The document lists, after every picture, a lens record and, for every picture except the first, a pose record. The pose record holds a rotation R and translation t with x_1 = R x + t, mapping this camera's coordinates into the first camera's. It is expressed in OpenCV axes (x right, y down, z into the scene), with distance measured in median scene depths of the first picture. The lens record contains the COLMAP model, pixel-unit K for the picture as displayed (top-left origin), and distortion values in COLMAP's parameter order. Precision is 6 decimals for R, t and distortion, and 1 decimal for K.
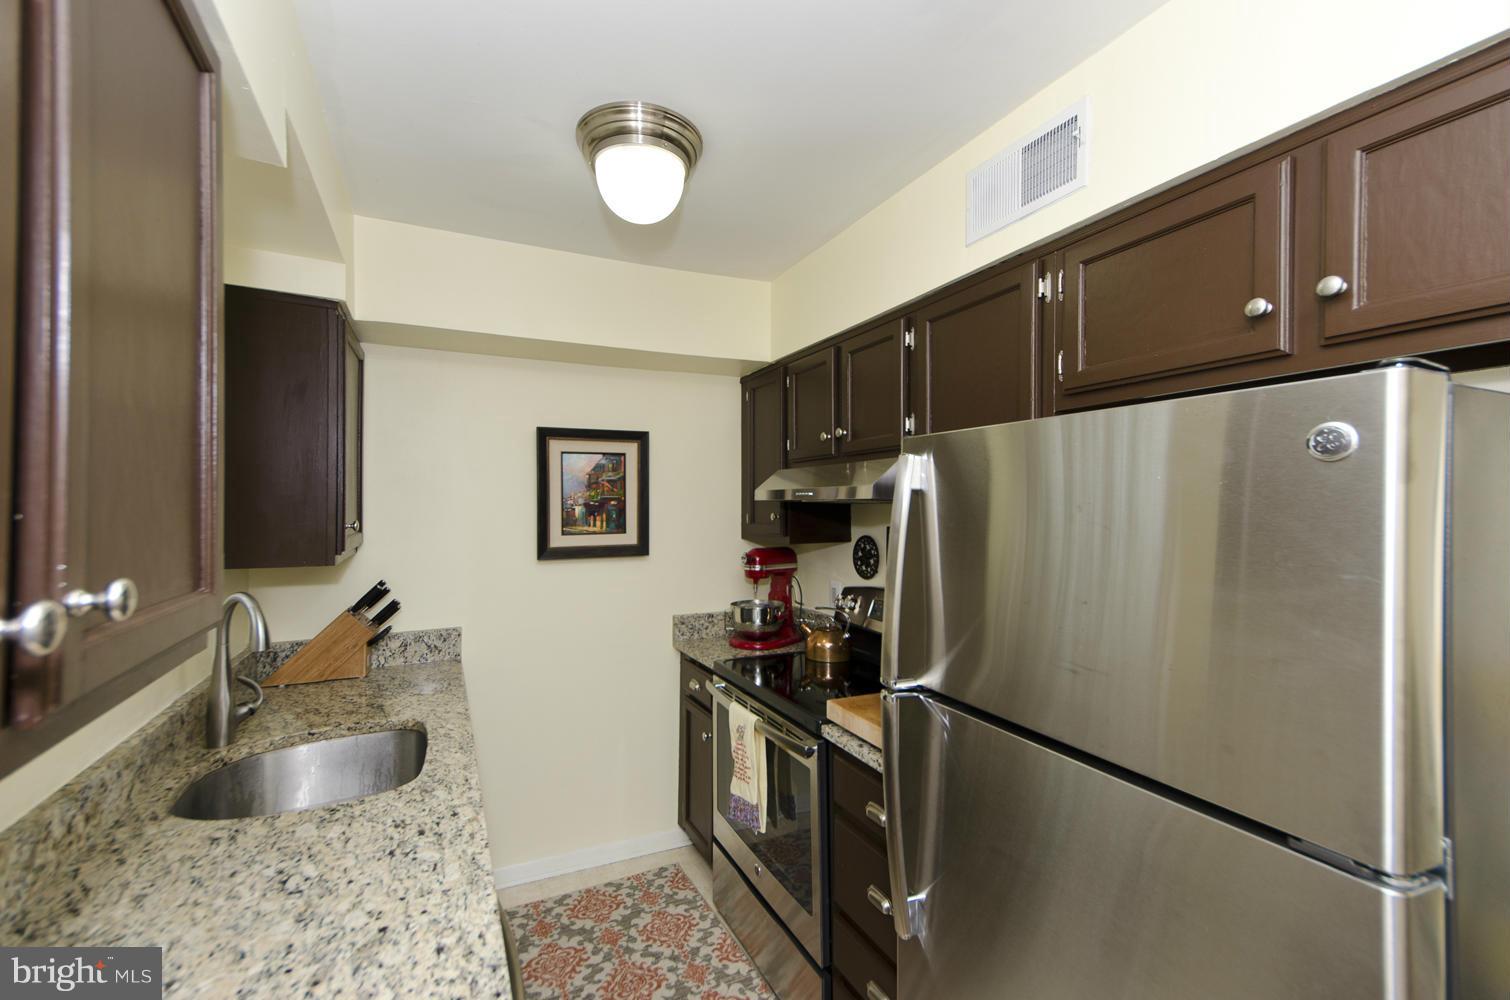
lens RADIAL K [[633.6, 0, 755.0], [0, 633.6, 500.0], [0, 0, 1]] dist [0.094091, -0.031435]
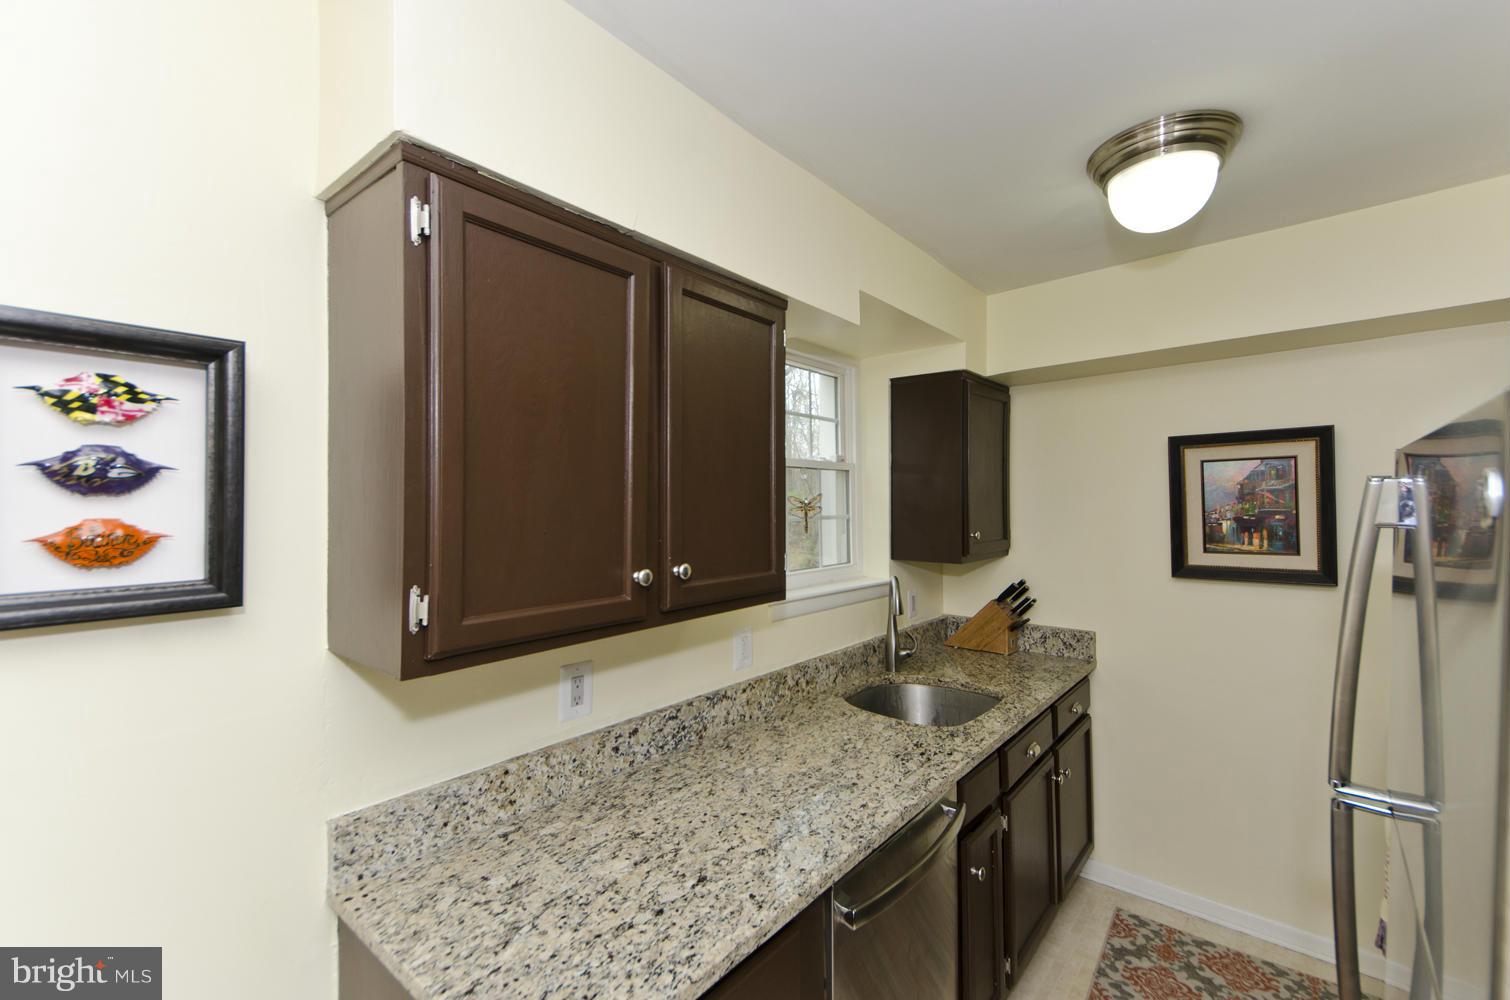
lens RADIAL K [[652.6, 0, 753.0], [0, 652.6, 479.5], [0, 0, 1]] dist [0.001087, -0.008622]
pose [[0.423291, -0.033436, -0.905377, 0.320459], [0.004531, 0.999384, -0.034789, -0.022839], [0.905983, 0.010624, 0.423182, 0.027835]]
